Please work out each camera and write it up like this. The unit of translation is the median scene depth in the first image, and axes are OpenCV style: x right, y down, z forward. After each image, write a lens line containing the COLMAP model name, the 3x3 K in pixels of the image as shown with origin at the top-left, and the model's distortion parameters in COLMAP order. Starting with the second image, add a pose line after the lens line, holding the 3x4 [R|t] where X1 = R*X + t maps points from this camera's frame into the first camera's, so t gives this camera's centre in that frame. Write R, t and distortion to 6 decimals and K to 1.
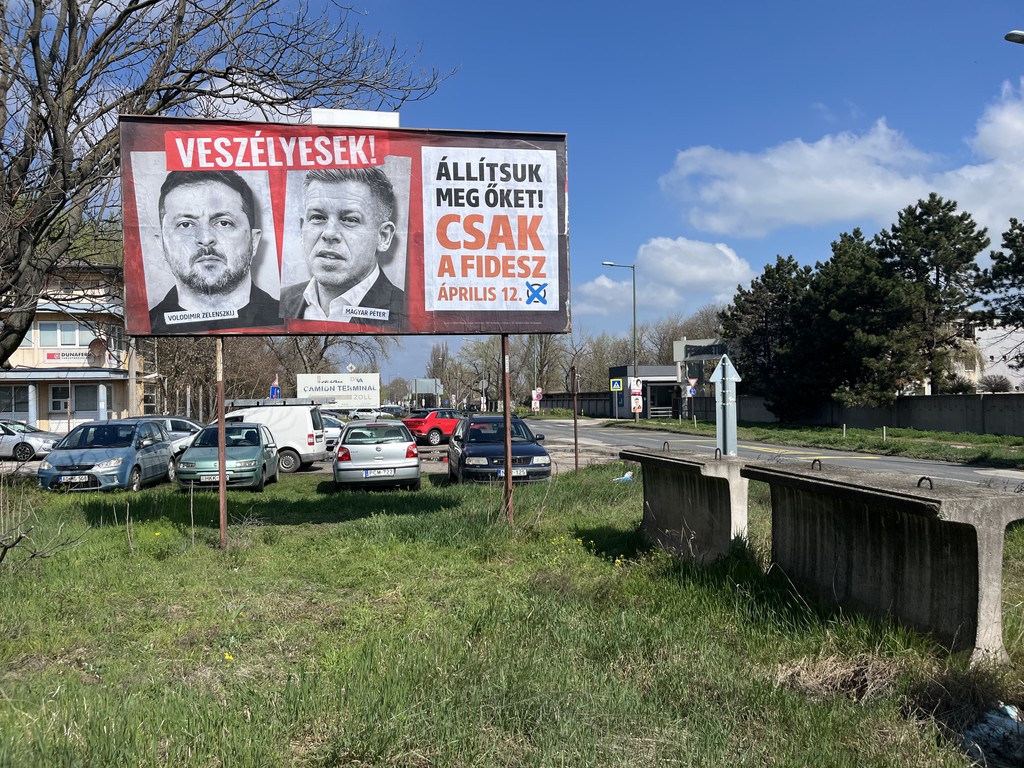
lens RADIAL K [[818.3, 0, 525.8], [0, 818.3, 405.6], [0, 0, 1]] dist [0.071243, -0.117254]
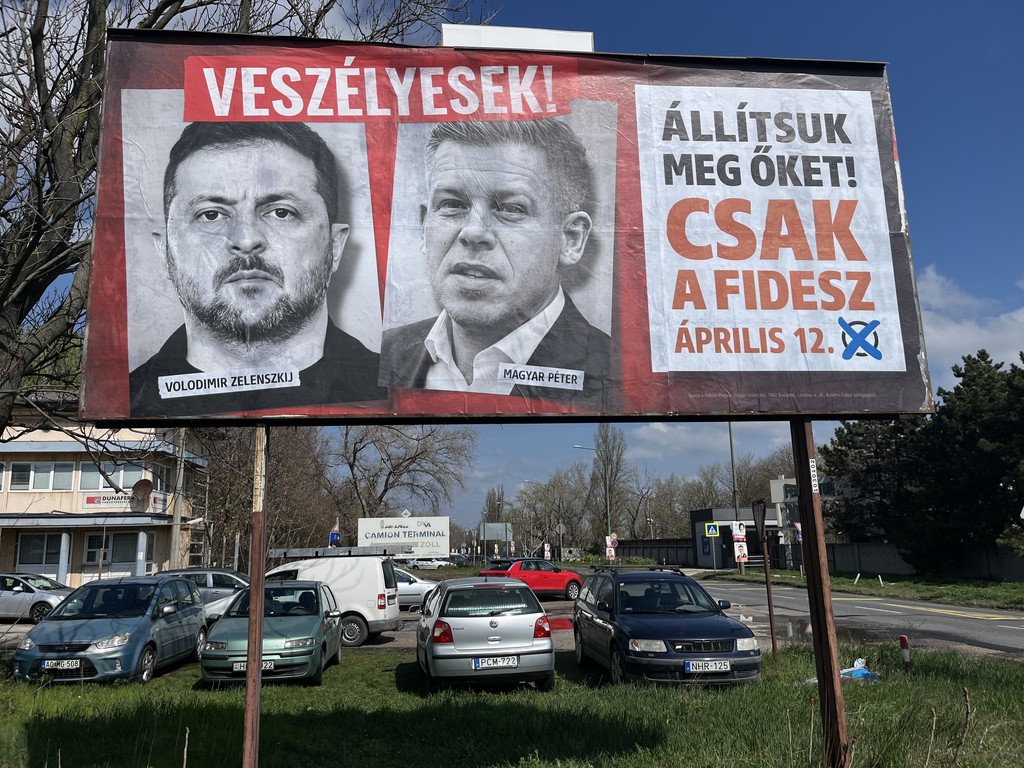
lens RADIAL K [[807.0, 0, 502.8], [0, 807.0, 401.9], [0, 0, 1]] dist [0.060198, -0.098075]
pose [[0.996316, -0.018077, -0.083833, -0.169091], [0.002375, 0.982974, -0.183731, -0.004451], [0.085727, 0.182855, 0.979395, 0.485121]]
